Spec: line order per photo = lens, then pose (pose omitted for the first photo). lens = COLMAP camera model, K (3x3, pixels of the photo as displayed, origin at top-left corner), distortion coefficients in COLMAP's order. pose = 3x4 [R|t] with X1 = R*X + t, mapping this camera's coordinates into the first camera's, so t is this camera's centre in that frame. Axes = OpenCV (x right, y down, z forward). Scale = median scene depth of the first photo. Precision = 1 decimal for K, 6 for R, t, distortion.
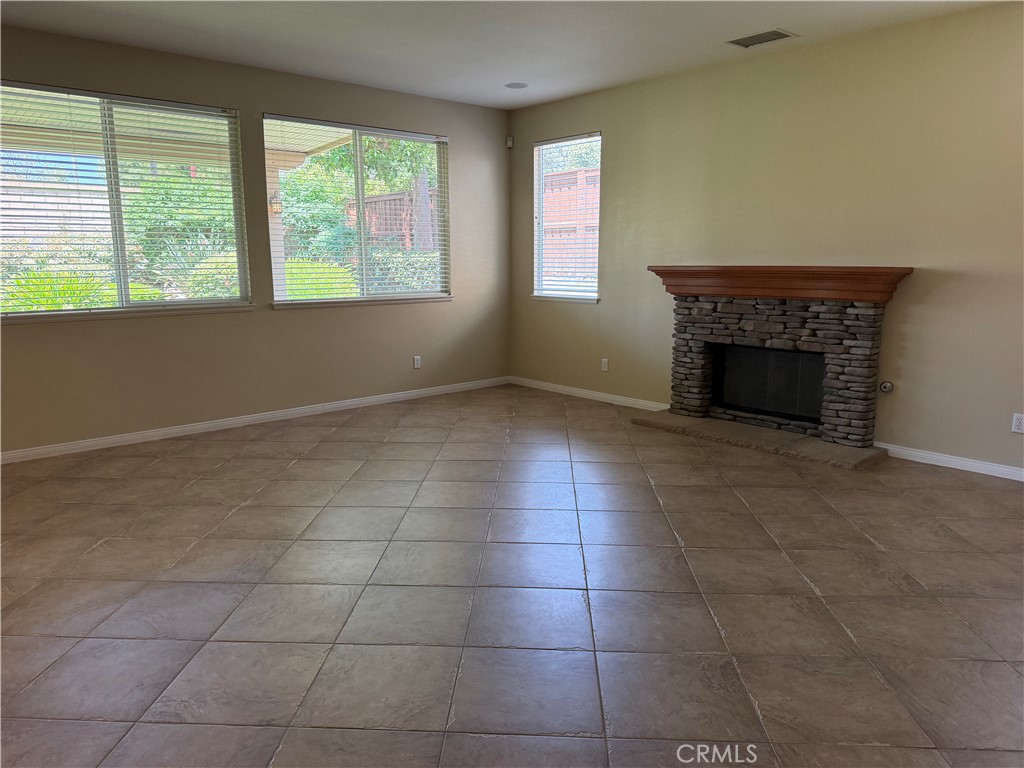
lens RADIAL K [[712.2, 0, 508.7], [0, 712.2, 381.6], [0, 0, 1]] dist [0.126815, -0.186252]
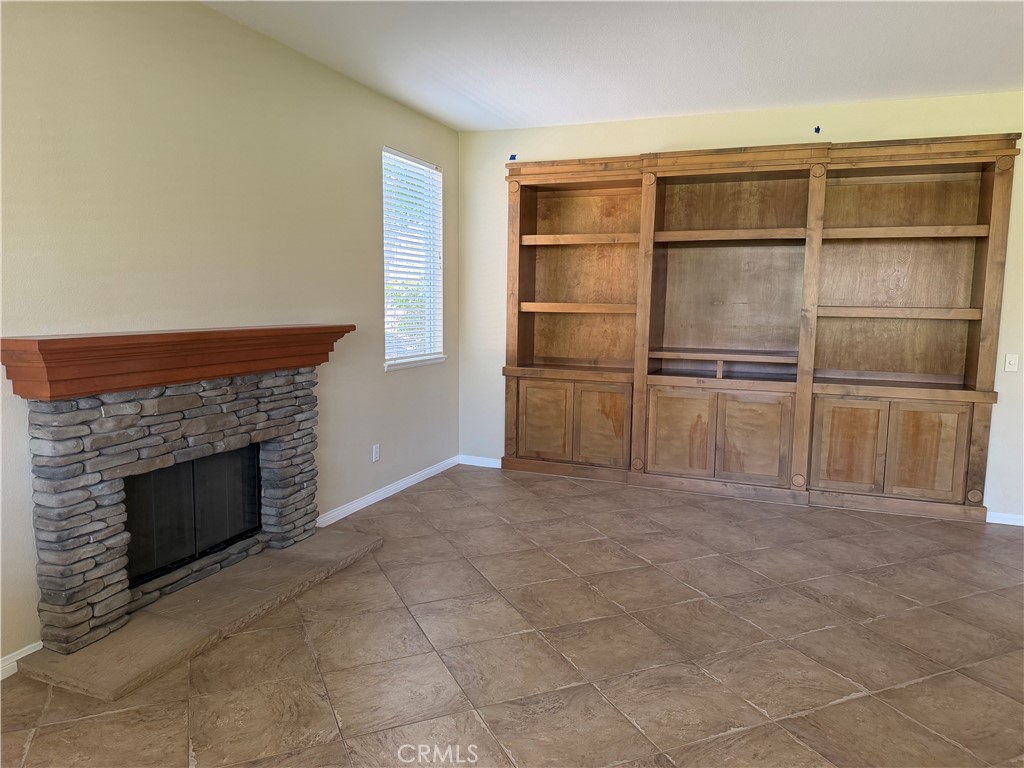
lens RADIAL K [[712.2, 0, 508.7], [0, 712.2, 381.6], [0, 0, 1]] dist [0.126815, -0.186252]
pose [[-0.446556, -0.105871, 0.888470, -0.340912], [0.141406, 0.972146, 0.186914, -0.200460], [-0.883511, 0.209103, -0.419146, 1.058221]]
